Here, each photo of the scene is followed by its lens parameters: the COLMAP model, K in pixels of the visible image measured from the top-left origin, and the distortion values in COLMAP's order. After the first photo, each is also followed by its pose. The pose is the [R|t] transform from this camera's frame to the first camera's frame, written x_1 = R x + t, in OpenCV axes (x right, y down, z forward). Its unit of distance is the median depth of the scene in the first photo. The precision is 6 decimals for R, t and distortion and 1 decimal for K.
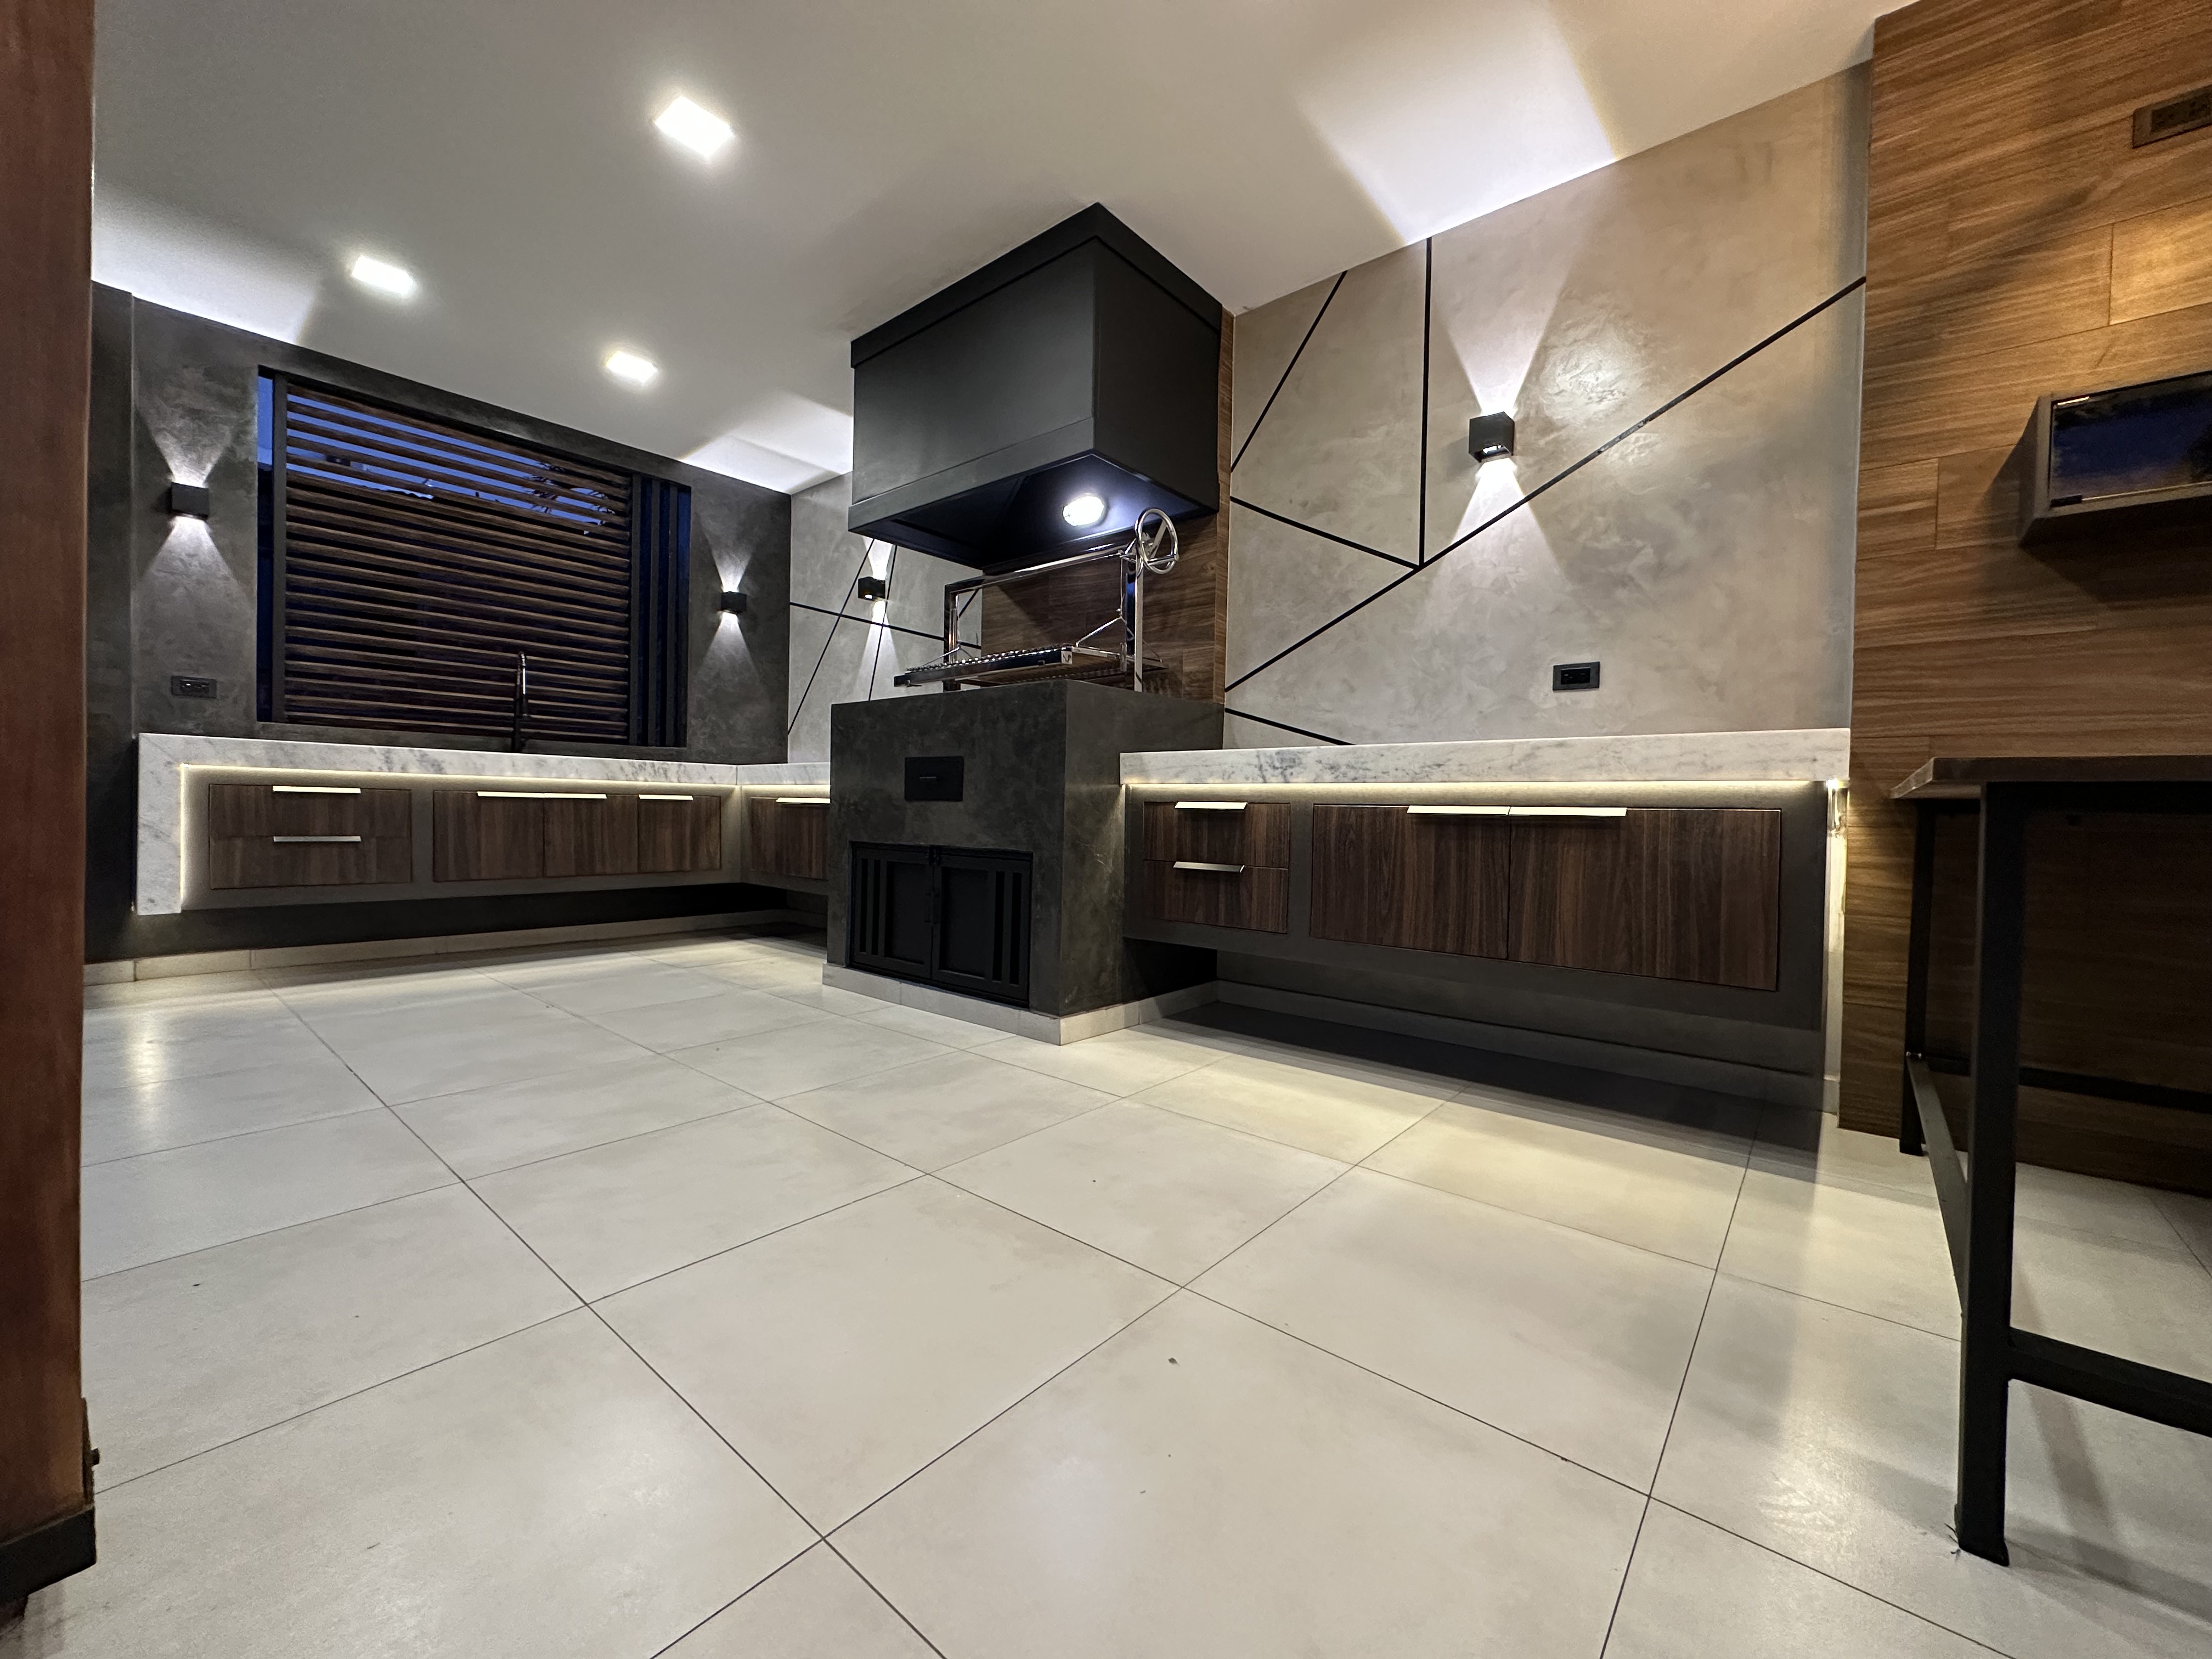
lens RADIAL K [[878.7, 0, 1107.5], [0, 878.7, 826.8], [0, 0, 1]] dist [-0.002347, -0.000014]
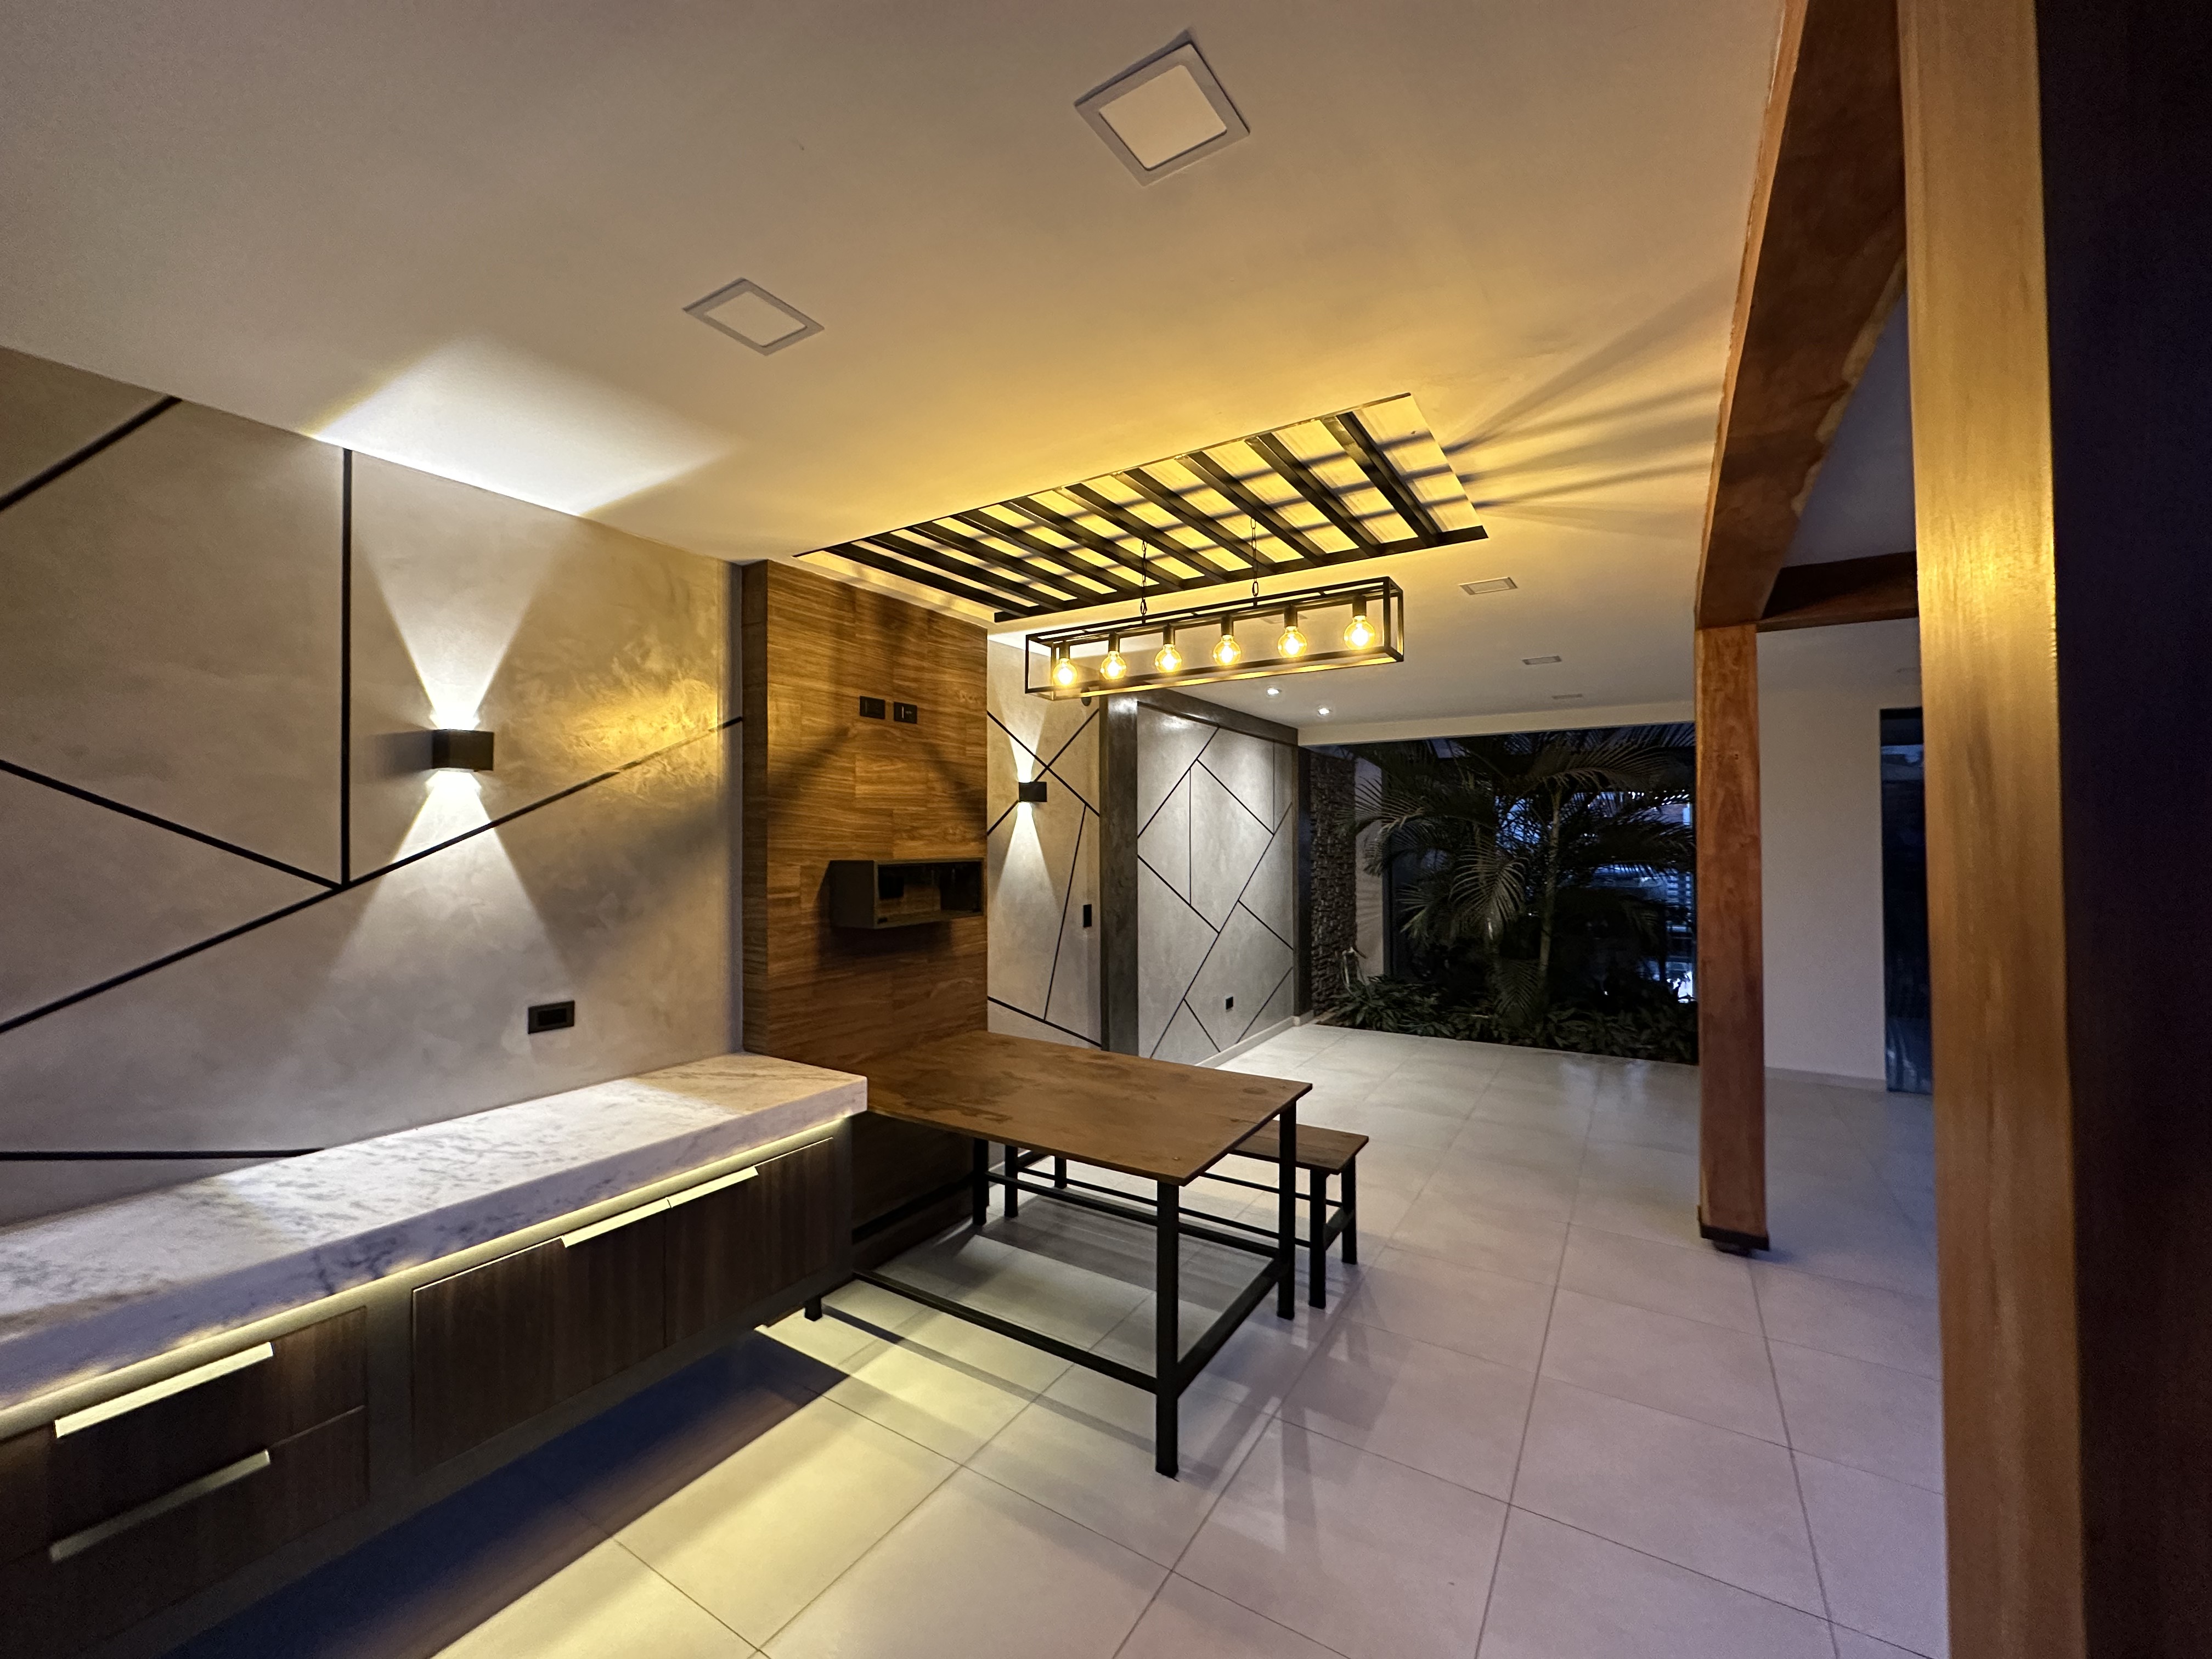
lens RADIAL K [[878.7, 0, 1109.5], [0, 878.7, 827.4], [0, 0, 1]] dist [-0.002347, -0.000014]
pose [[-0.148852, -0.007583, 0.988830, -0.451193], [0.020160, 0.999739, 0.010702, -0.327571], [-0.988654, 0.021528, -0.148660, 0.453667]]
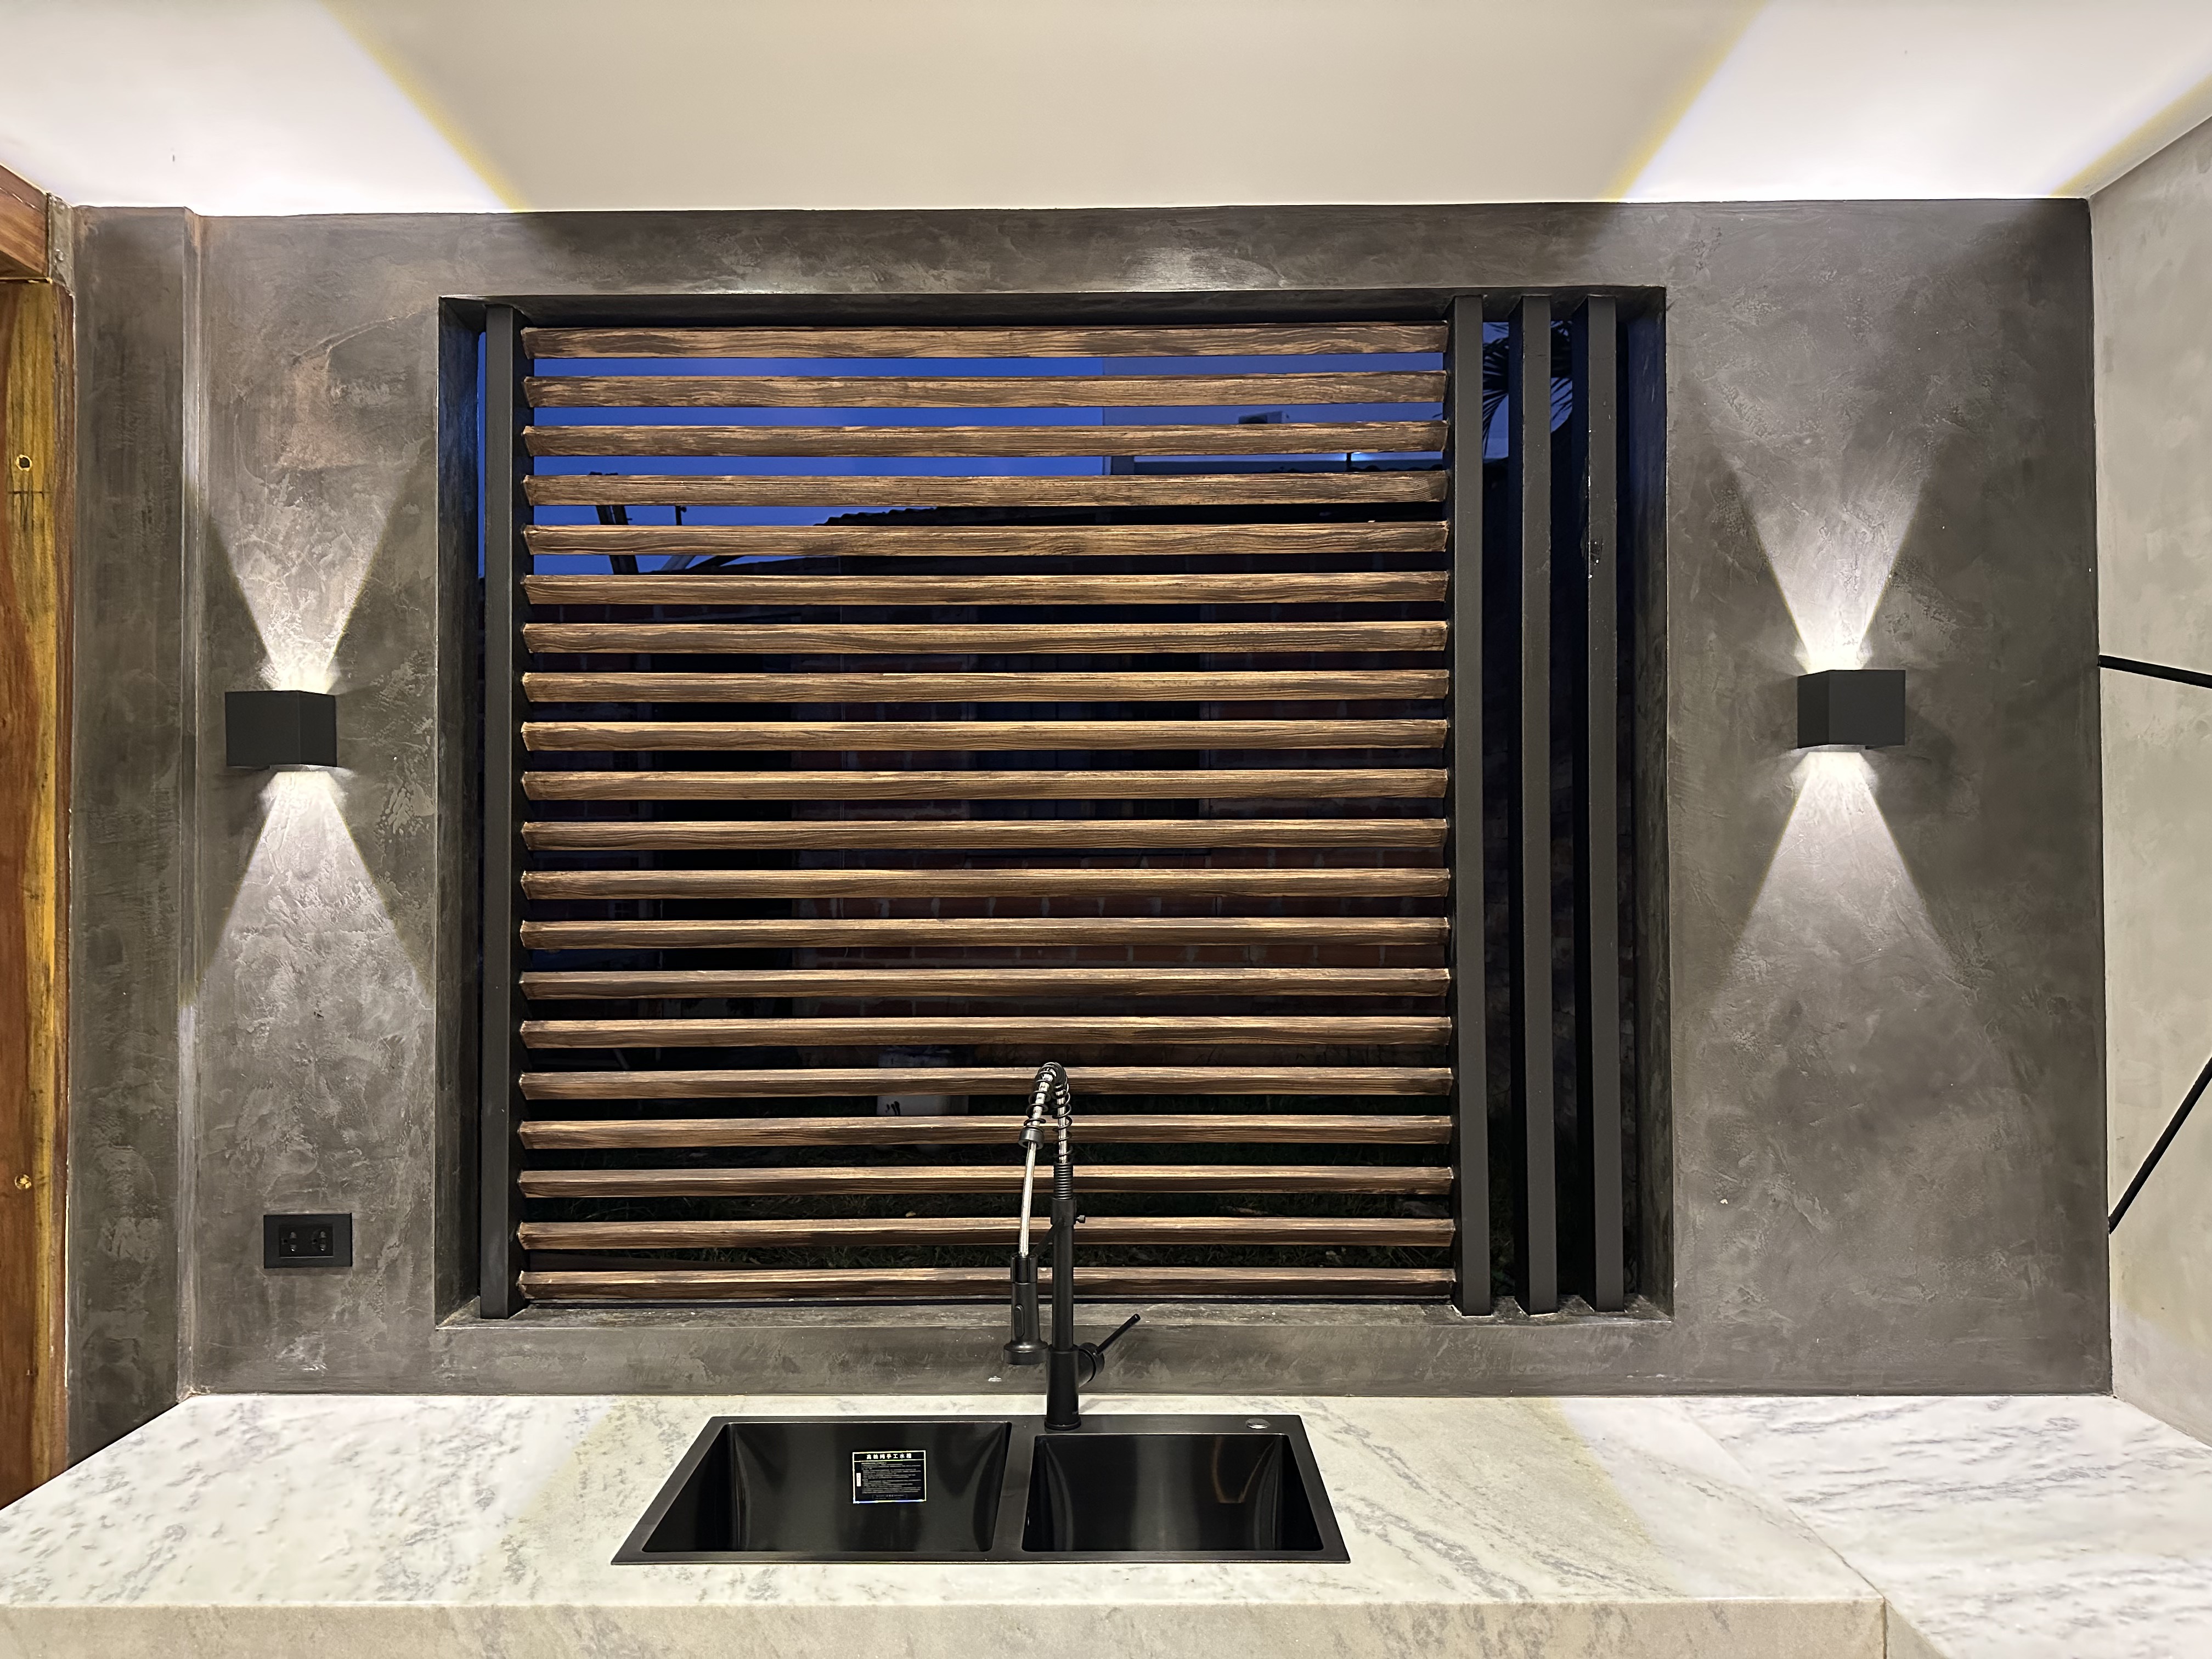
lens RADIAL K [[1539.0, 0, 1105.5], [0, 1539.0, 829.3], [0, 0, 1]] dist [0.084917, -0.109133]
pose [[0.651538, -0.043689, -0.757357, -0.402024], [0.003065, 0.998484, -0.054962, -0.339612], [0.758610, 0.033488, 0.650684, 0.967341]]
